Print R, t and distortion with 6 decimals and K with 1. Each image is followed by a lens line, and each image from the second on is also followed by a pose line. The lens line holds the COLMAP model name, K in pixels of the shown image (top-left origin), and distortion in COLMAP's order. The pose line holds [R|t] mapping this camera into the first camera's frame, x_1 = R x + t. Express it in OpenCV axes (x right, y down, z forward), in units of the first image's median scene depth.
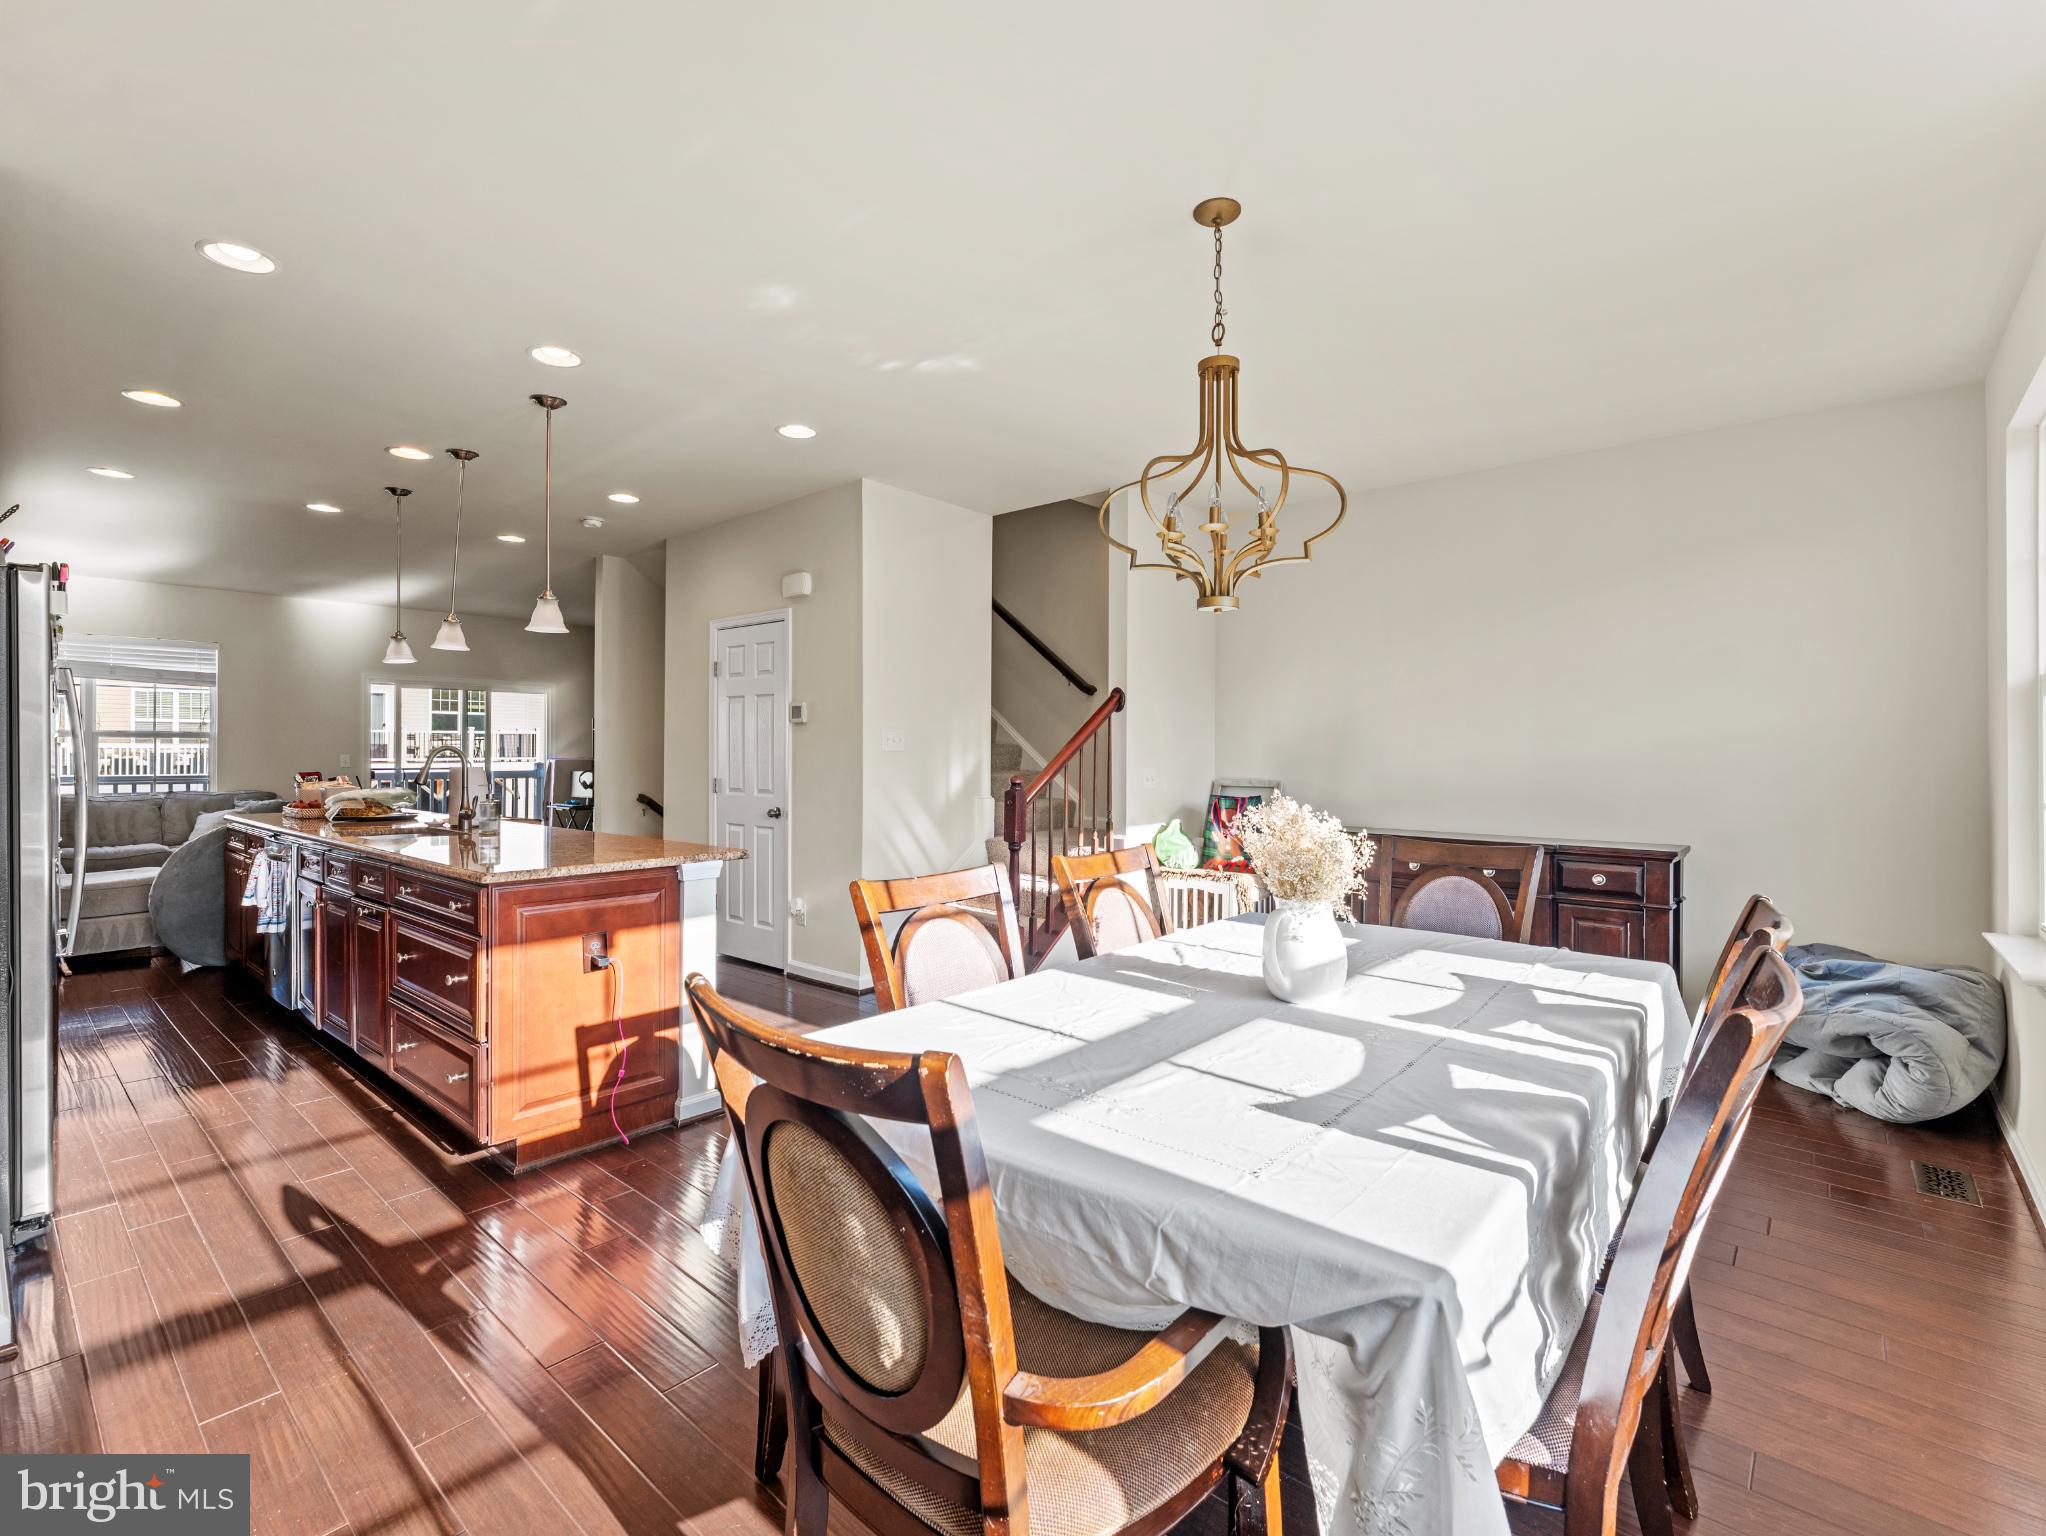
lens RADIAL K [[931.0, 0, 1018.4], [0, 931.0, 756.2], [0, 0, 1]] dist [0.005939, 0.000492]
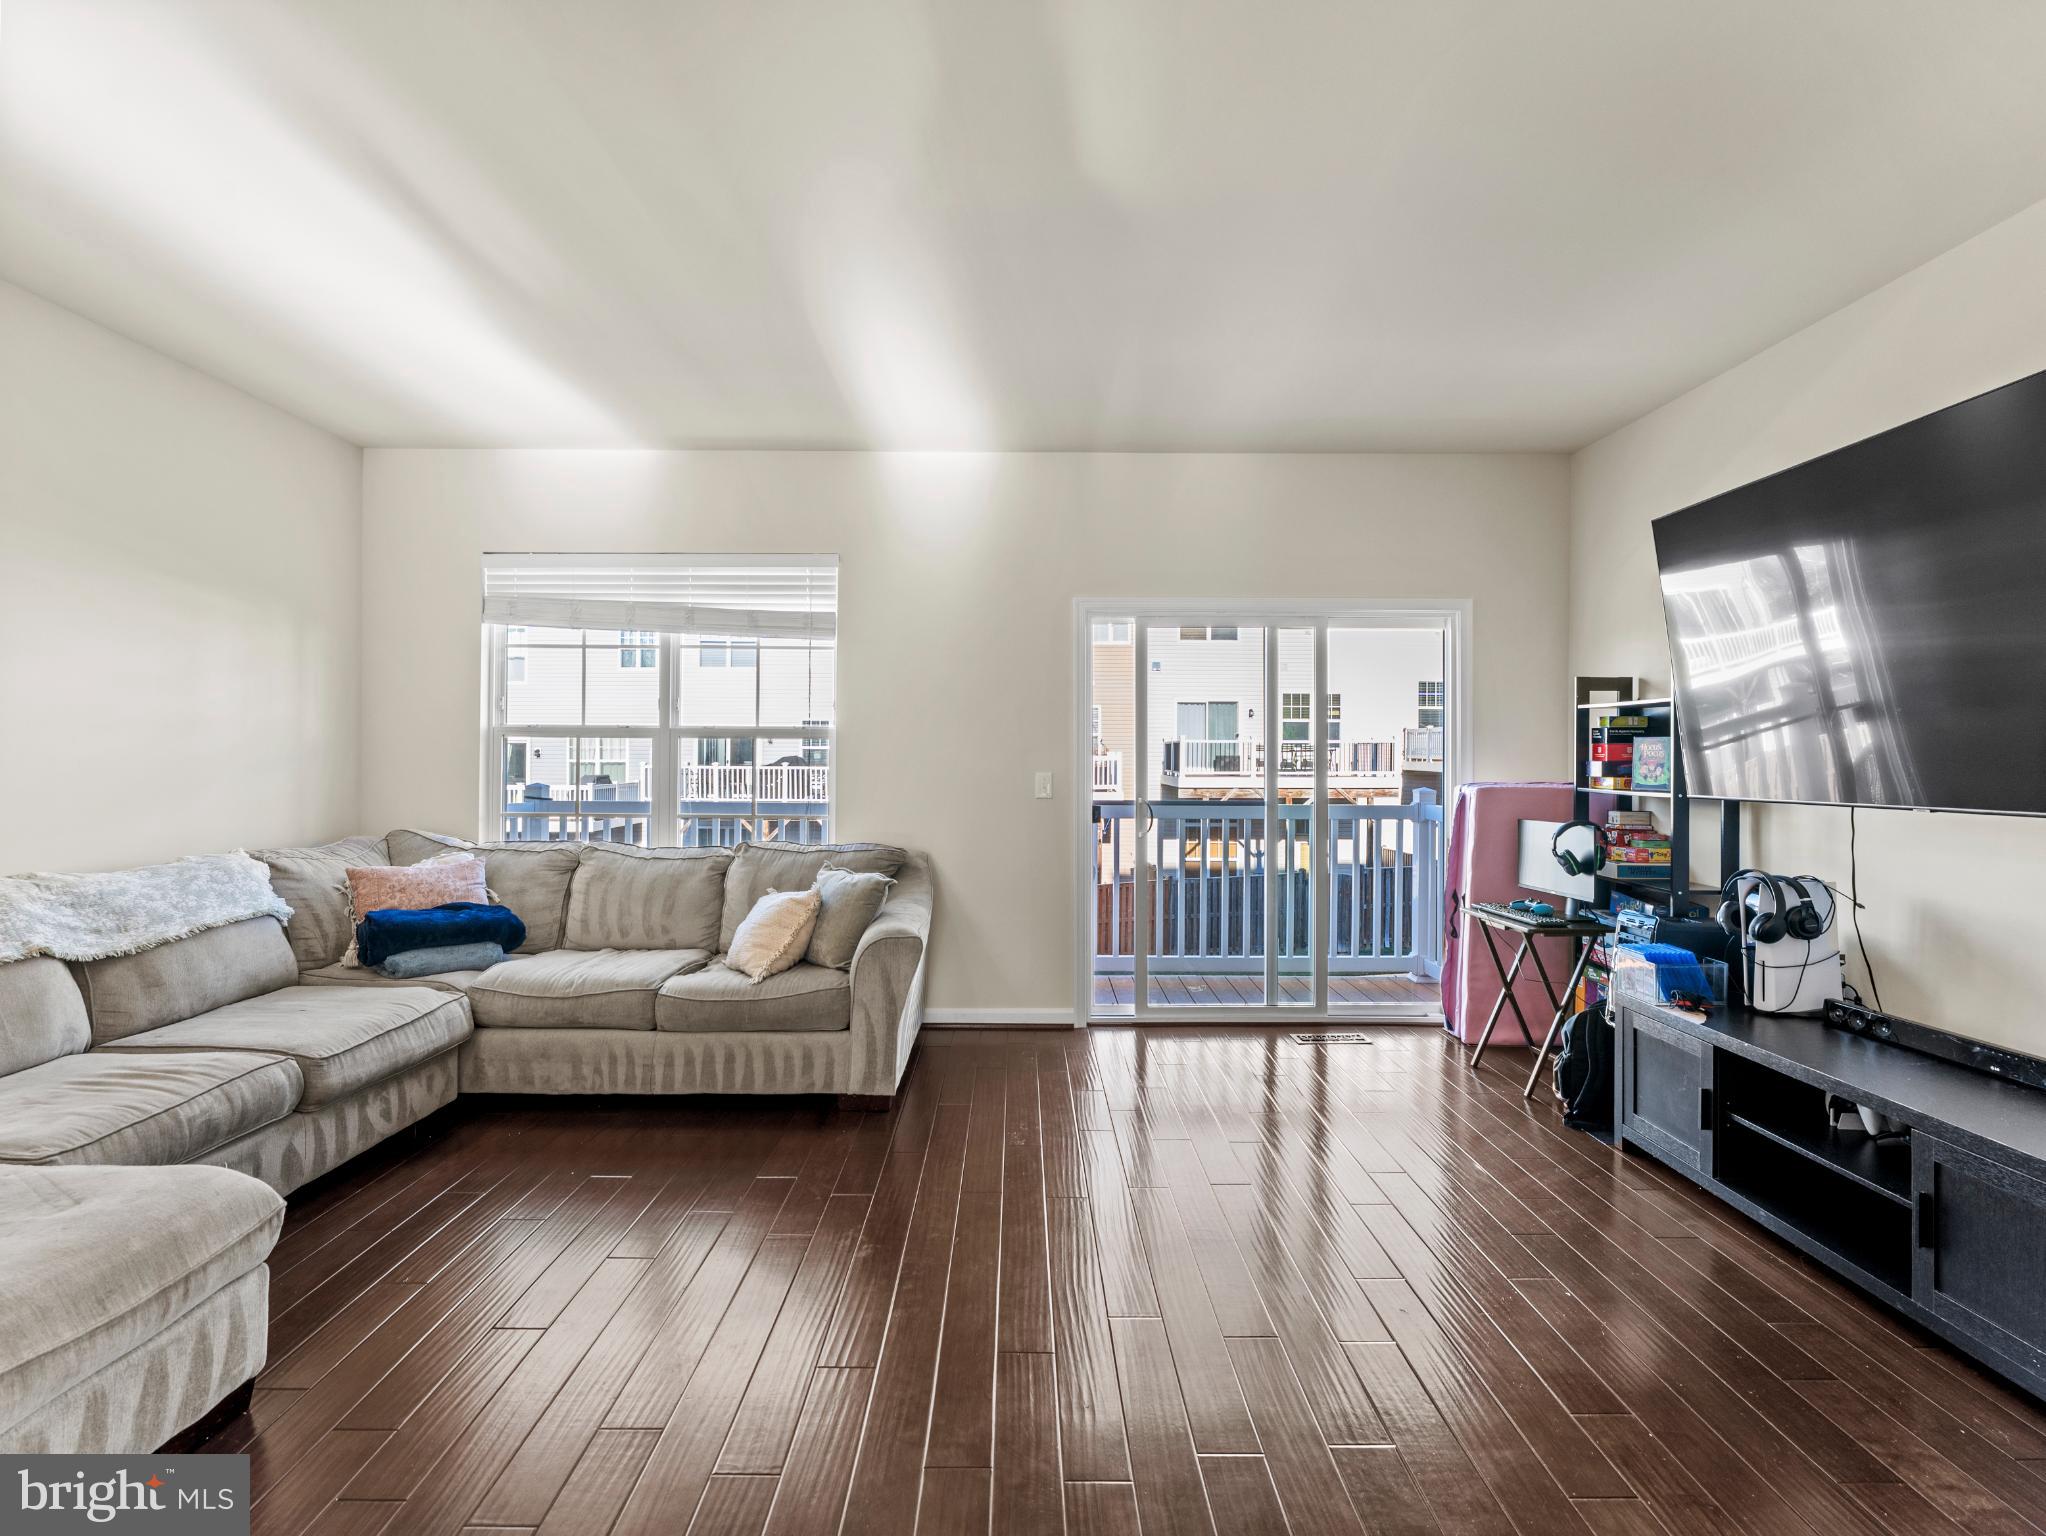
lens RADIAL K [[931.0, 0, 1020.3], [0, 931.0, 762.5], [0, 0, 1]] dist [0.005939, 0.000492]
pose [[0.658410, -0.000487, -0.752659, -0.337983], [-0.004183, 0.999982, -0.004306, -0.003402], [0.752648, 0.005984, 0.658396, 0.617732]]
